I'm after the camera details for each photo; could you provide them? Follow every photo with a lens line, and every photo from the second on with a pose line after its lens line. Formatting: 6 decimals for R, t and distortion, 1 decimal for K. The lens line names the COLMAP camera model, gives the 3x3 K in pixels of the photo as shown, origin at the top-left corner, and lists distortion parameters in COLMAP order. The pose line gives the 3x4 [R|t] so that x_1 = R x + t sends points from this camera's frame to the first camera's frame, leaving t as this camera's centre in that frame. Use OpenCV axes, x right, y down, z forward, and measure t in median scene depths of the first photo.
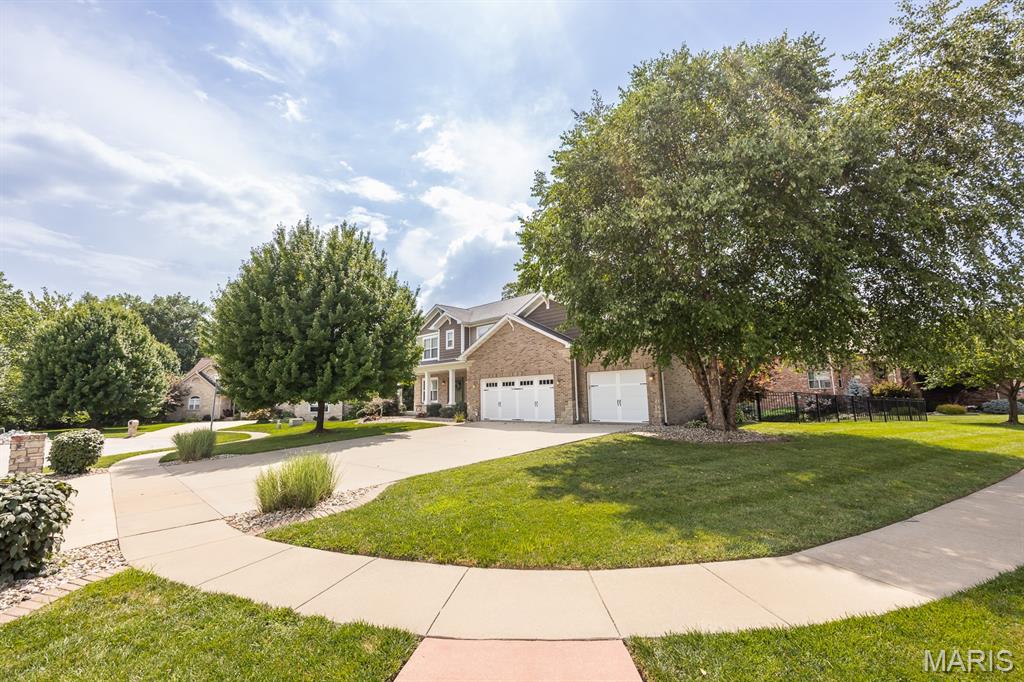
lens RADIAL K [[419.0, 0, 509.7], [0, 419.0, 342.7], [0, 0, 1]] dist [-0.001782, -0.000296]
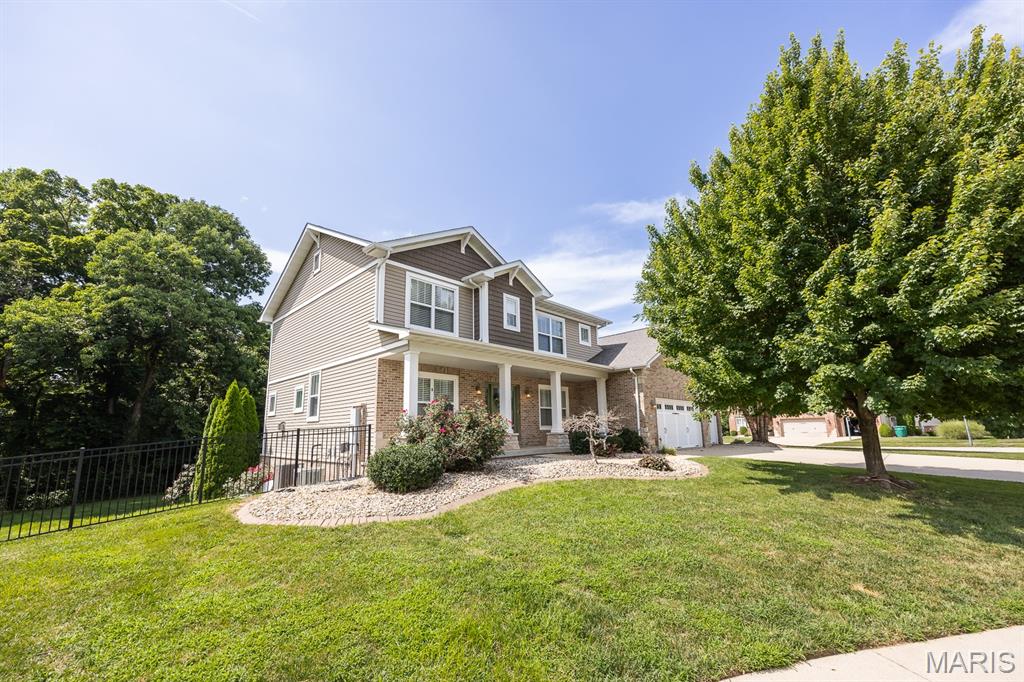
lens RADIAL K [[419.0, 0, 509.7], [0, 419.0, 342.7], [0, 0, 1]] dist [-0.001782, -0.000296]
pose [[0.103551, 0.184461, 0.977370, -0.687640], [-0.164328, 0.972321, -0.166098, 0.125703], [-0.980955, -0.143410, 0.130997, 0.926927]]
